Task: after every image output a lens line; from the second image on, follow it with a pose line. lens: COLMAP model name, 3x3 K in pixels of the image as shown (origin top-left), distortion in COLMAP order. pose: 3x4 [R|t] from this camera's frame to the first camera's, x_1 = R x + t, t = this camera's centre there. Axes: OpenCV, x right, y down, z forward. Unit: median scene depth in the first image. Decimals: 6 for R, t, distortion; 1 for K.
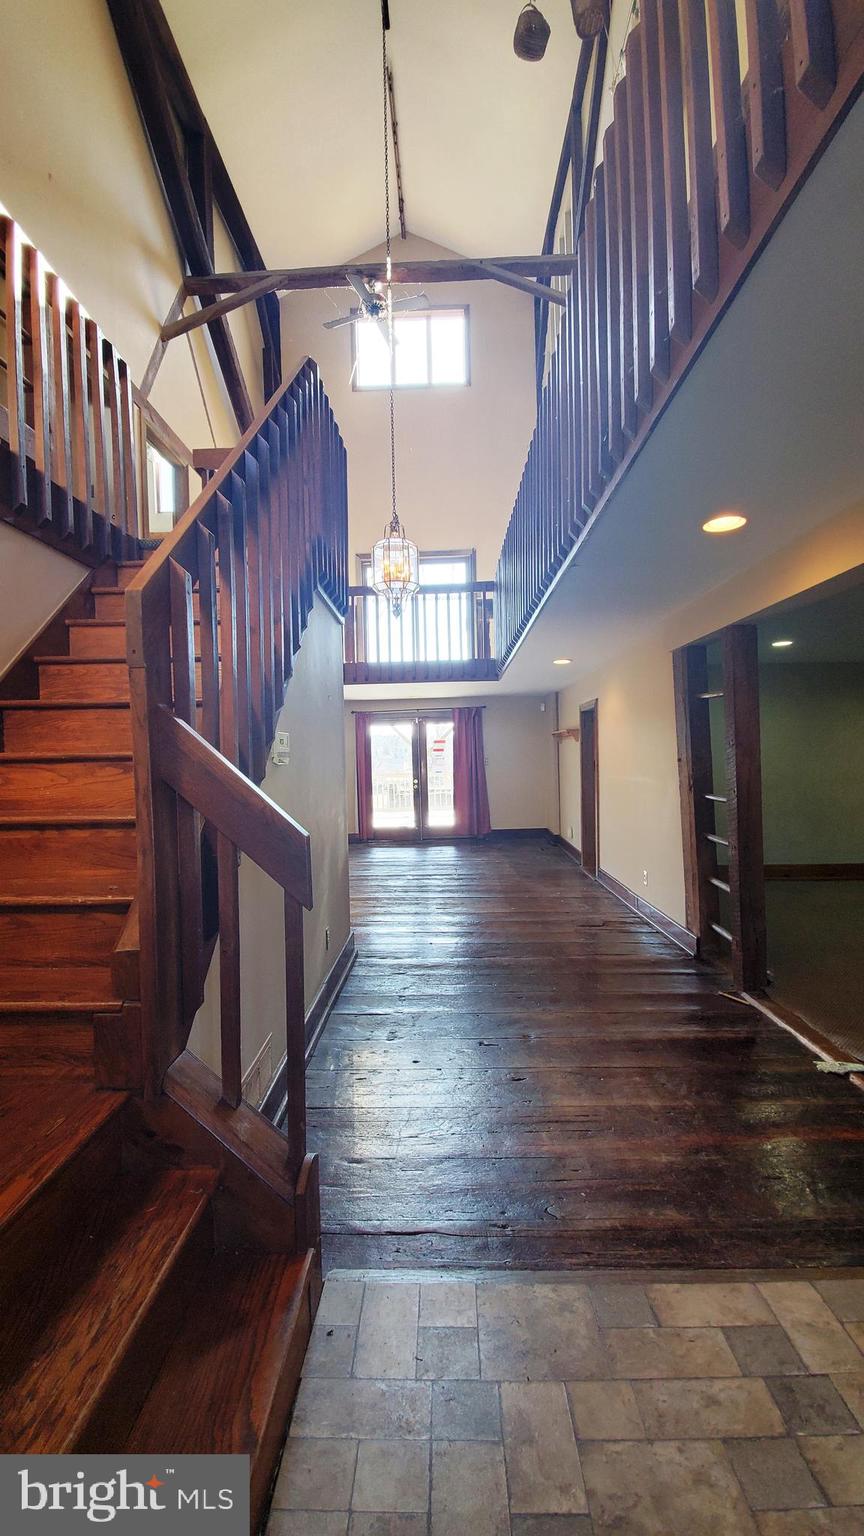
lens RADIAL K [[614.7, 0, 432.0], [0, 614.7, 768.0], [0, 0, 1]] dist [-0.003655, -0.000532]
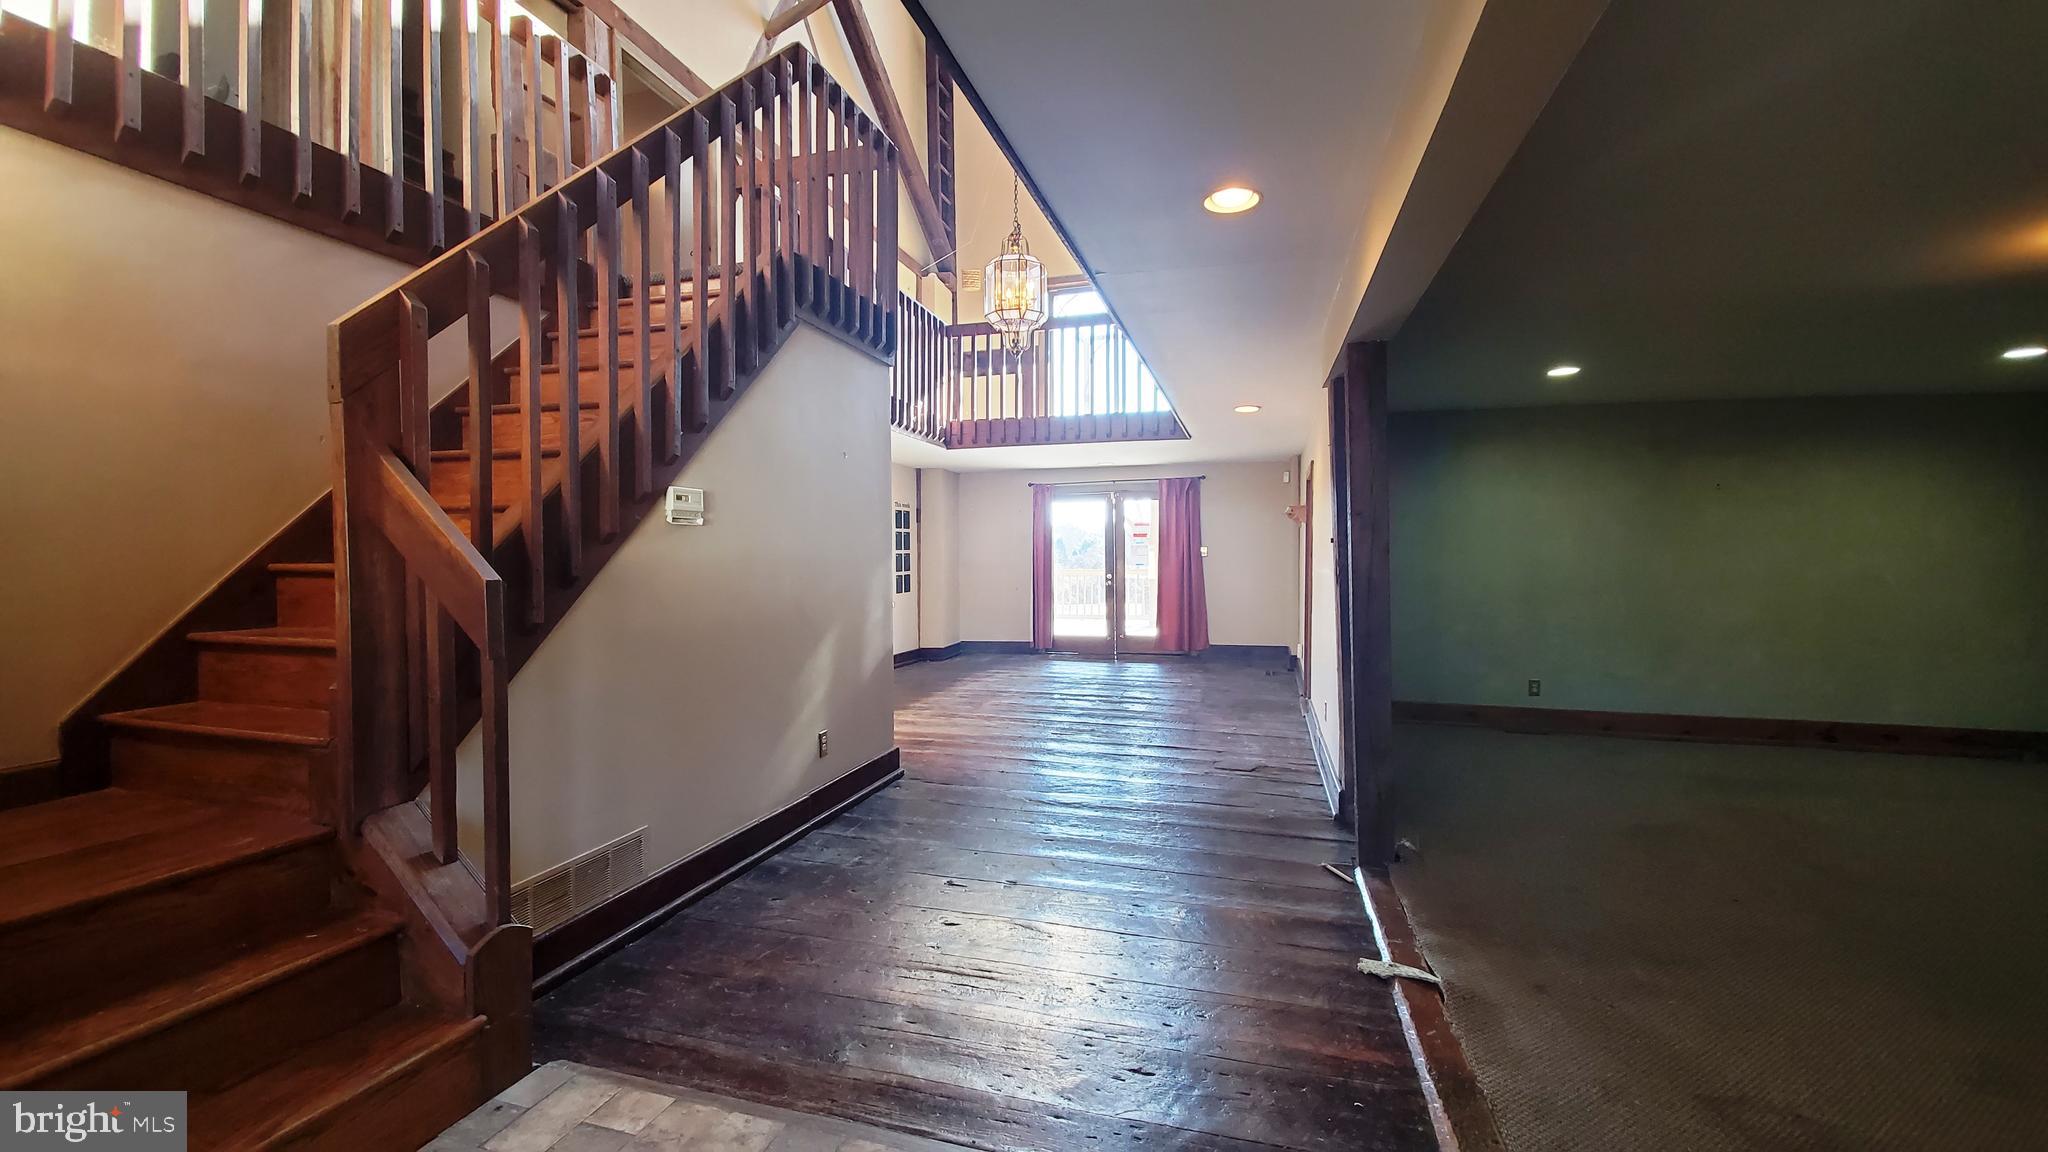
lens RADIAL K [[819.6, 0, 1024.0], [0, 819.6, 576.0], [0, 0, 1]] dist [-0.003655, -0.000532]
pose [[0.968080, 0.026753, -0.249208, 0.136259], [-0.023965, 0.999612, 0.014217, 0.010475], [0.249492, -0.007791, 0.968346, -0.000821]]
